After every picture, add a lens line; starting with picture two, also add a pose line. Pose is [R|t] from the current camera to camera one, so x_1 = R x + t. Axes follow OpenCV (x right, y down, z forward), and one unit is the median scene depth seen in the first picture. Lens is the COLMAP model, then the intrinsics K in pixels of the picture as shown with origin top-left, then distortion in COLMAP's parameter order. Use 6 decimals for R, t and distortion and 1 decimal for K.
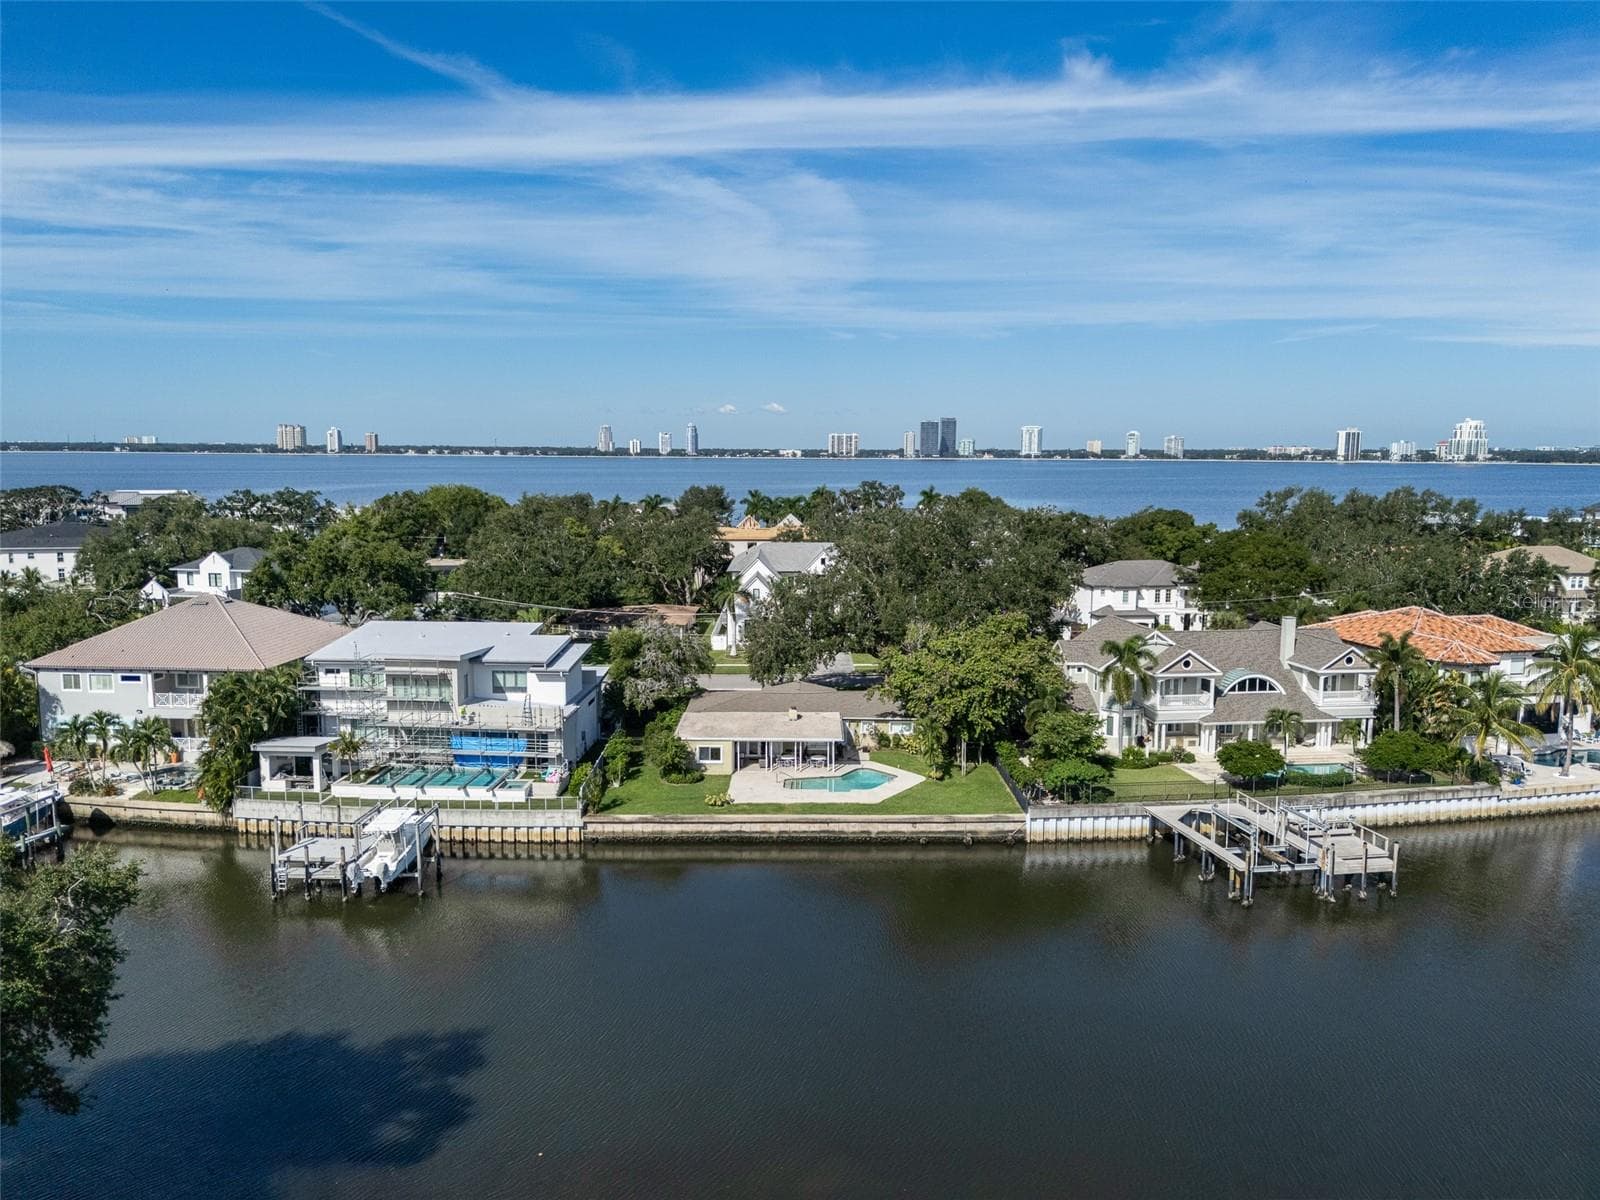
lens RADIAL K [[1156.5, 0, 800.0], [0, 1156.5, 600.0], [0, 0, 1]] dist [0.100329, -0.121852]
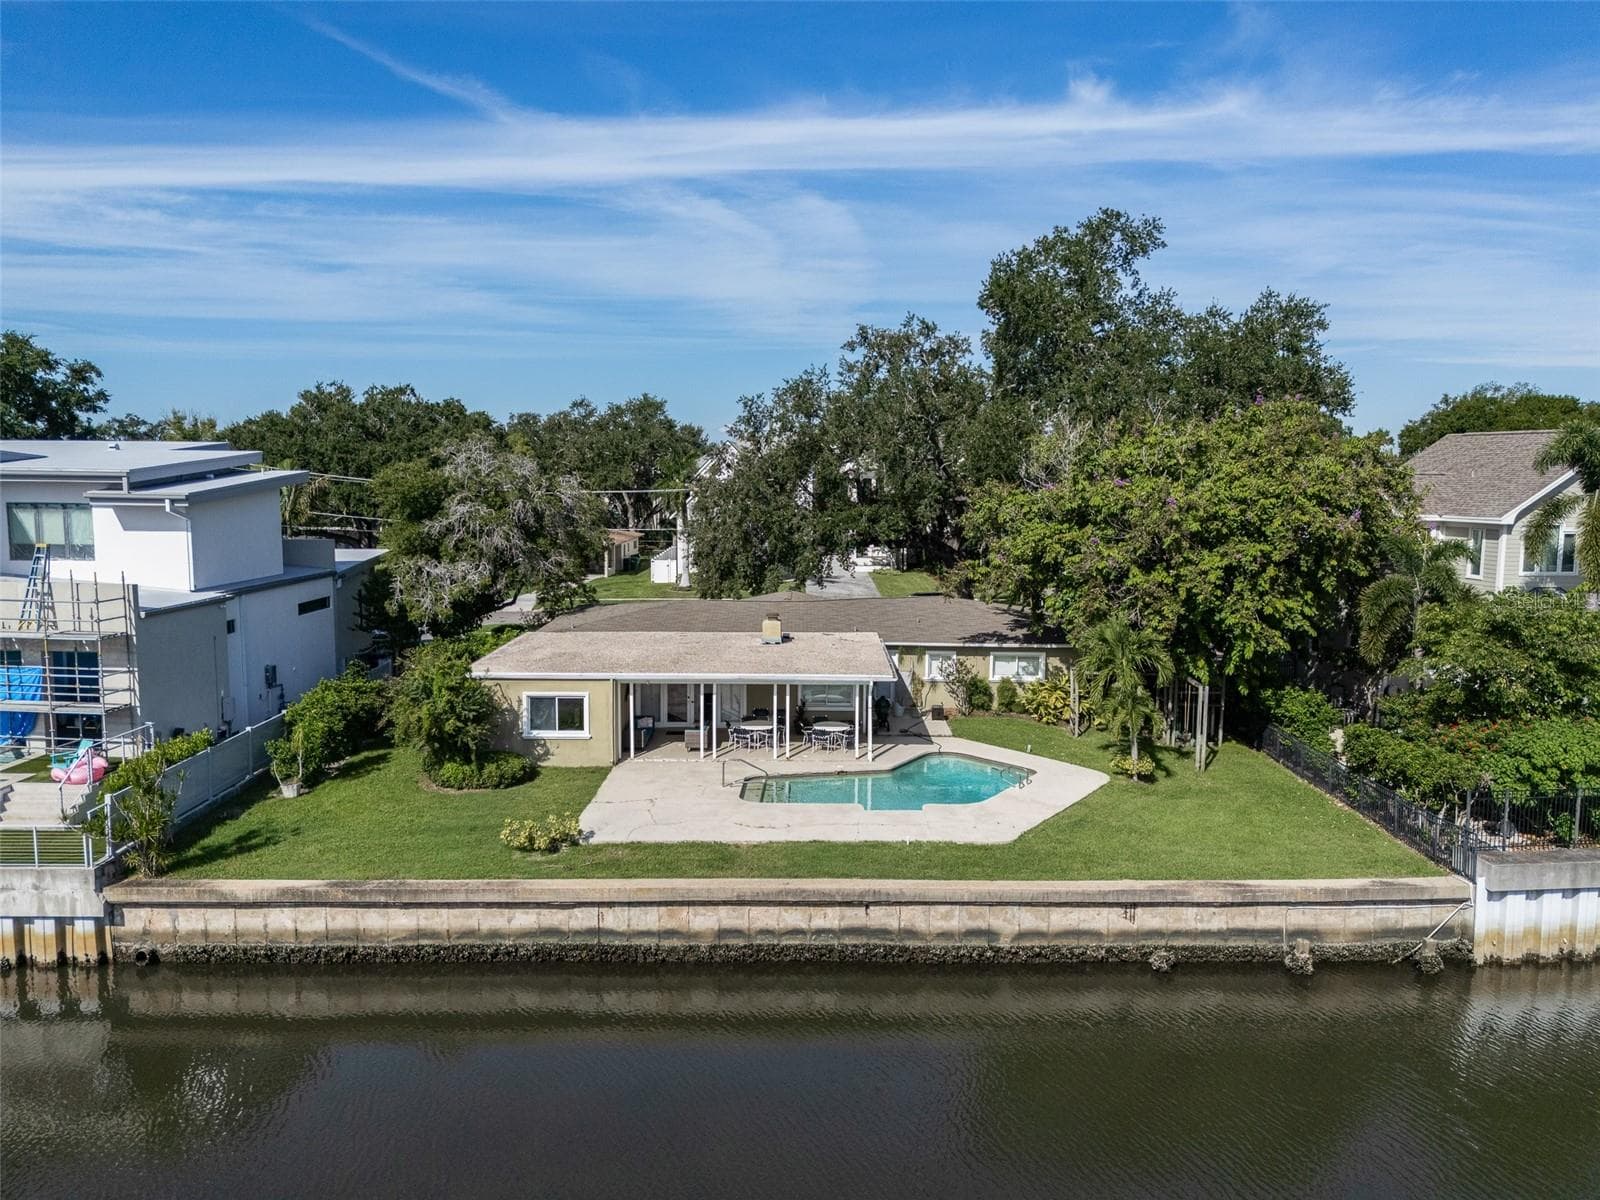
lens RADIAL K [[1172.7, 0, 798.2], [0, 1172.7, 601.7], [0, 0, 1]] dist [0.068732, -0.060547]
pose [[0.999999, 0.001016, -0.001395, 0.004673], [-0.001035, 0.999899, -0.014162, 0.099184], [0.001380, 0.014164, 0.999899, 0.593449]]
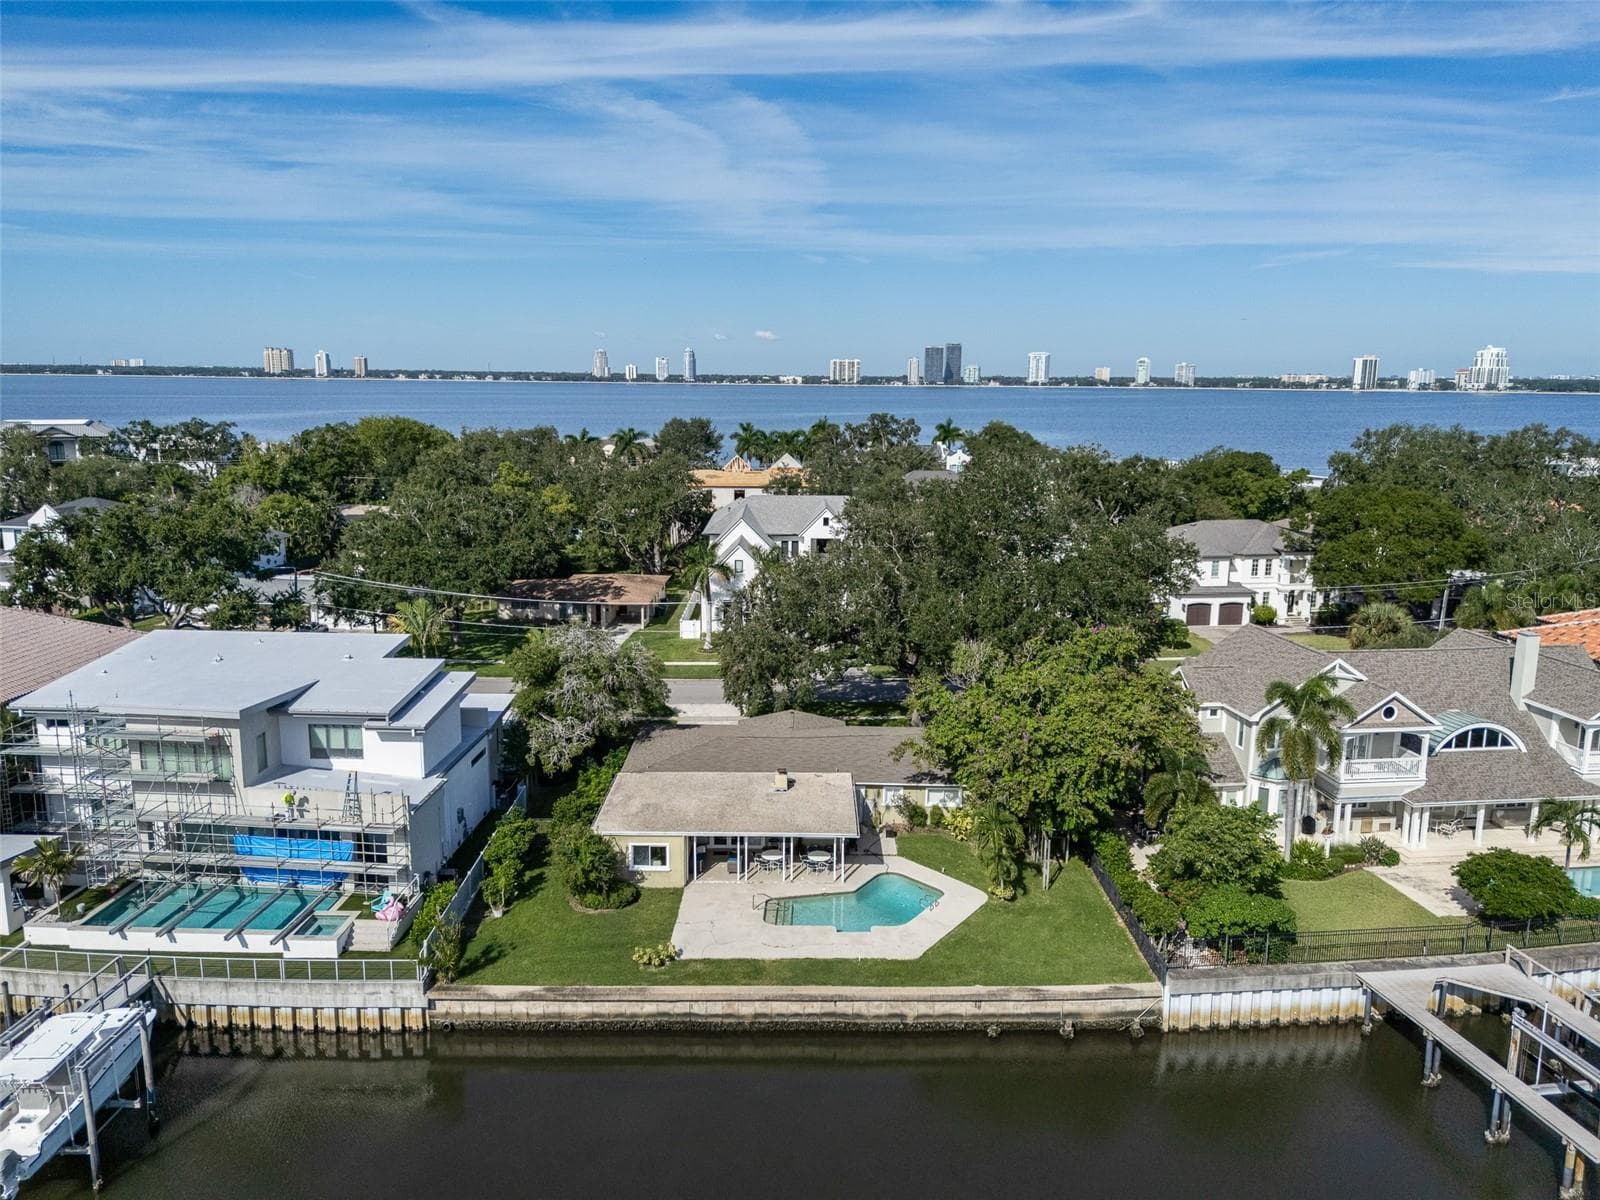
lens RADIAL K [[1172.7, 0, 798.2], [0, 1172.7, 601.7], [0, 0, 1]] dist [0.068732, -0.060547]
pose [[0.999990, 0.004333, -0.001292, 0.004332], [-0.004246, 0.998148, 0.060692, -0.046379], [0.001553, -0.060686, 0.998156, 0.355864]]
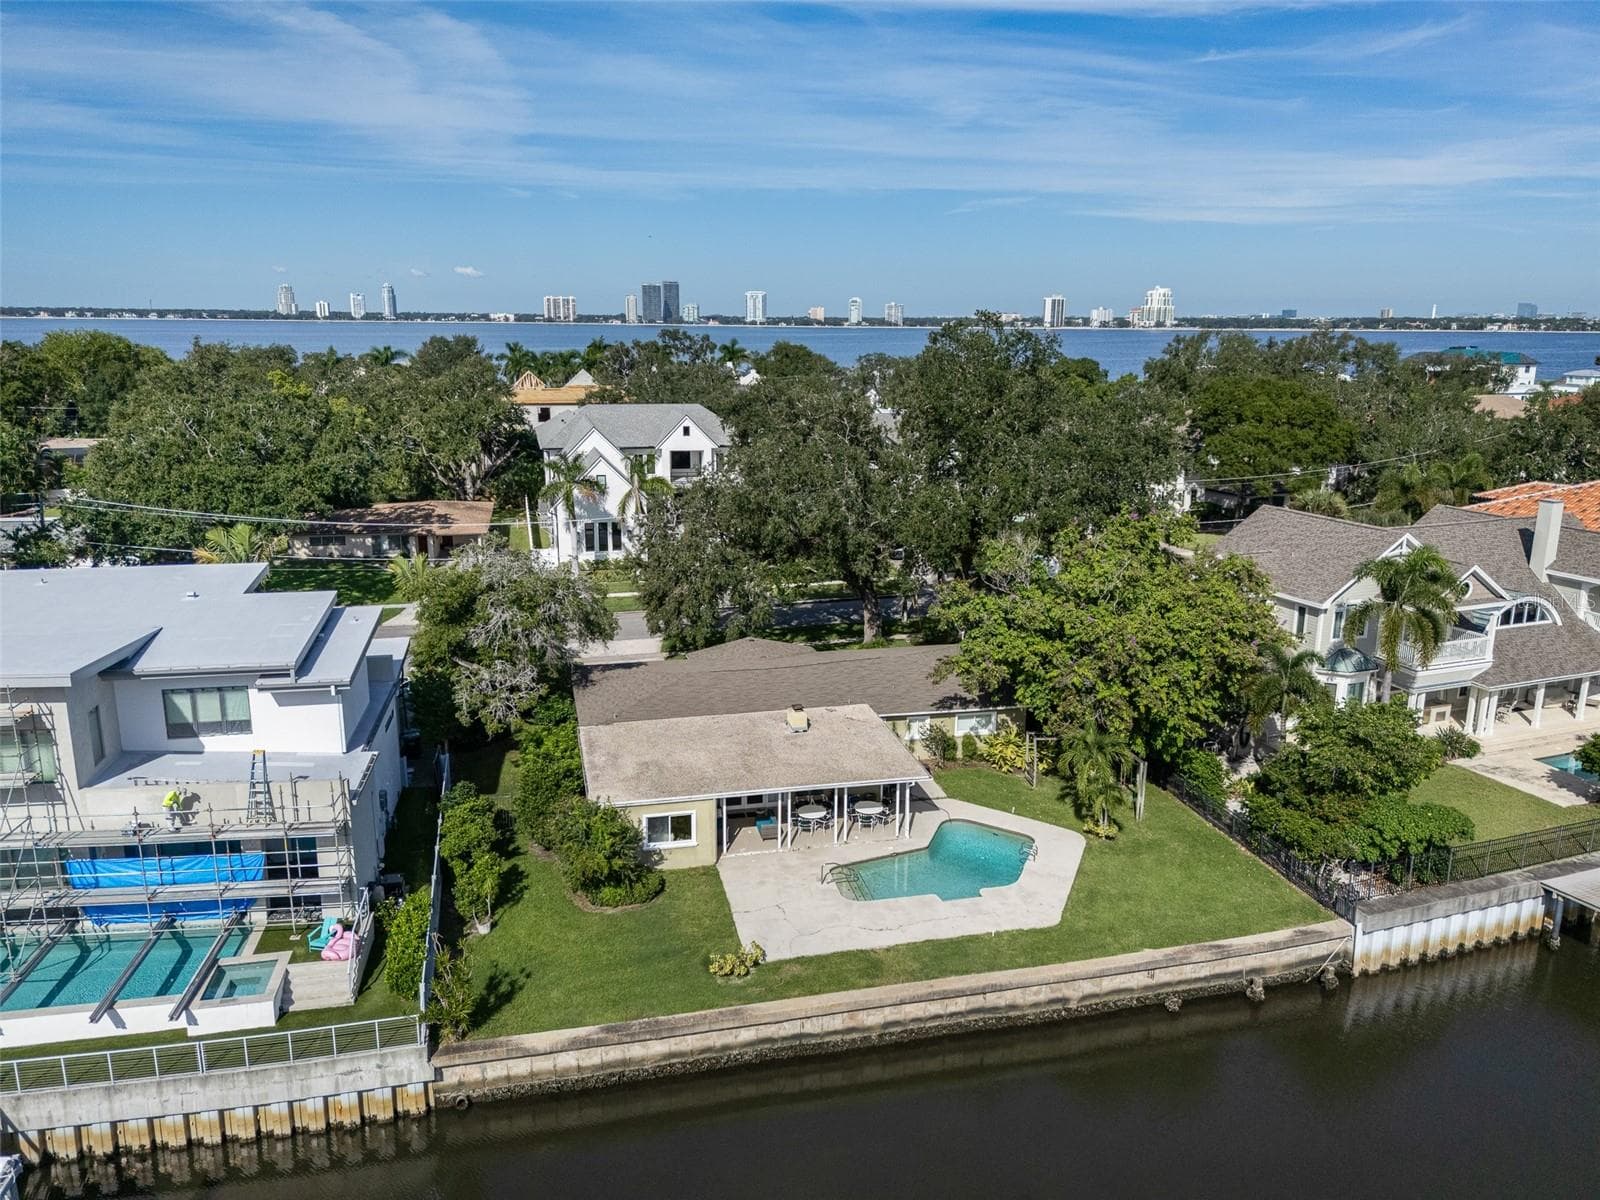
lens RADIAL K [[1172.7, 0, 798.2], [0, 1172.7, 601.7], [0, 0, 1]] dist [0.068732, -0.060547]
pose [[0.973283, -0.052988, 0.223410, -0.129071], [0.028355, 0.993297, 0.112061, -0.015389], [-0.227850, -0.102732, 0.968262, 0.513751]]
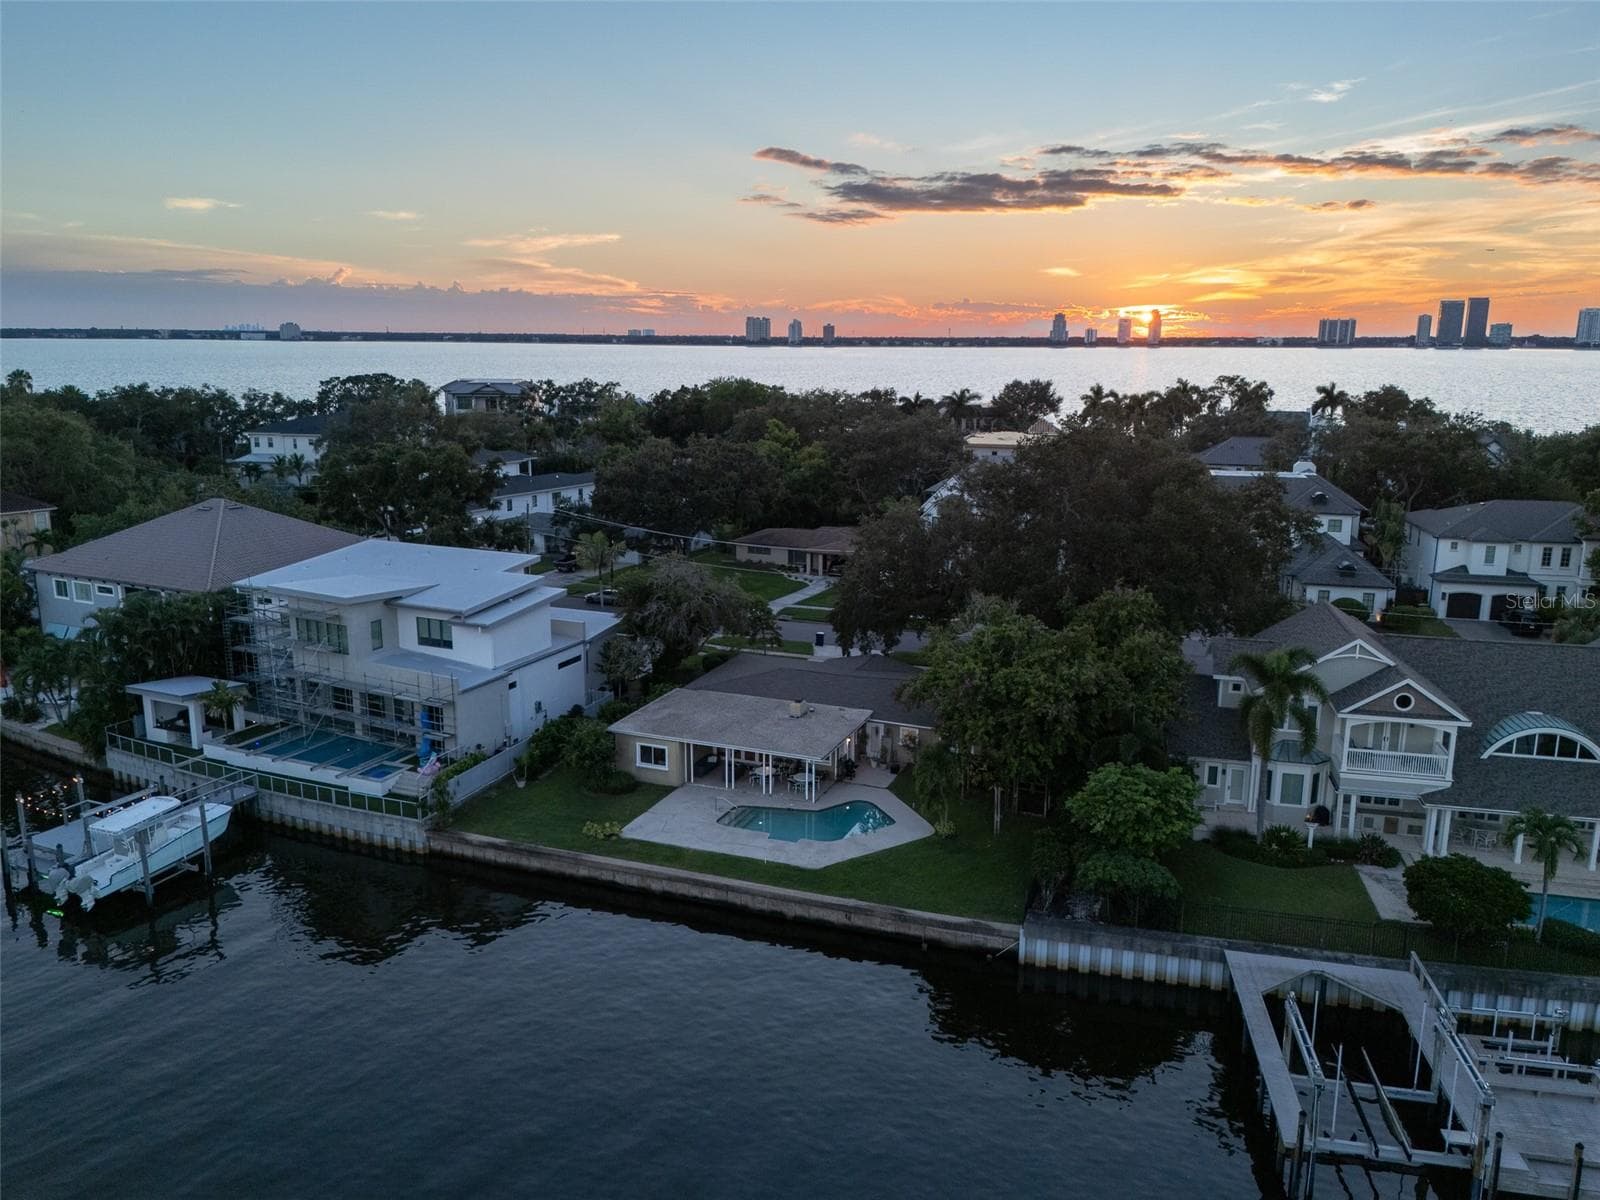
lens RADIAL K [[1186.7, 0, 804.2], [0, 1186.7, 601.0], [0, 0, 1]] dist [0.076808, -0.070585]
pose [[0.931370, 0.079011, -0.355397, 0.268331], [-0.047707, 0.994236, 0.096012, -0.040656], [0.360935, -0.072468, 0.929771, 0.338048]]
